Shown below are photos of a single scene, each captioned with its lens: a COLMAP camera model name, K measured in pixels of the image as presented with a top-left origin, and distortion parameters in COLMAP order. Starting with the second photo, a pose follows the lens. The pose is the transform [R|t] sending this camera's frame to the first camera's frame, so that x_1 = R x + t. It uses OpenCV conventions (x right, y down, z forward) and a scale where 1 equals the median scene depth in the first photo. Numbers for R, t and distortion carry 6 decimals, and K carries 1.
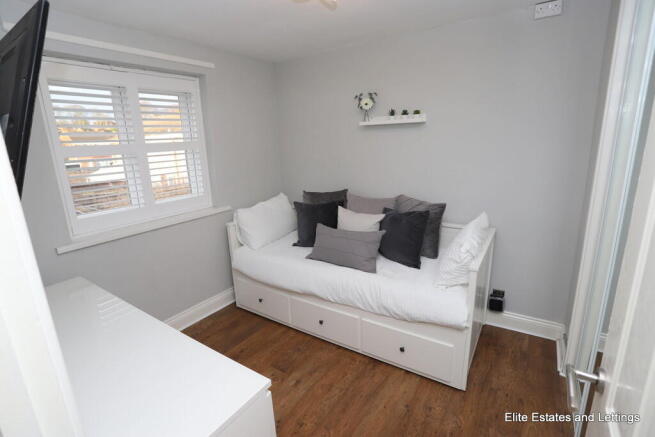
lens RADIAL K [[321.8, 0, 330.2], [0, 321.8, 214.4], [0, 0, 1]] dist [0.000340, 0.000157]
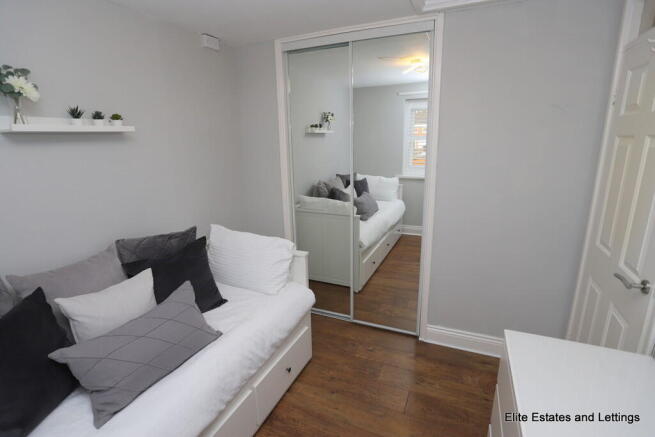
lens RADIAL K [[321.8, 0, 330.2], [0, 321.8, 214.4], [0, 0, 1]] dist [0.000340, 0.000157]
pose [[-0.157314, -0.184438, 0.970173, -0.576875], [0.247025, 0.943825, 0.219484, -0.178453], [-0.956154, 0.274185, -0.102916, 0.770280]]
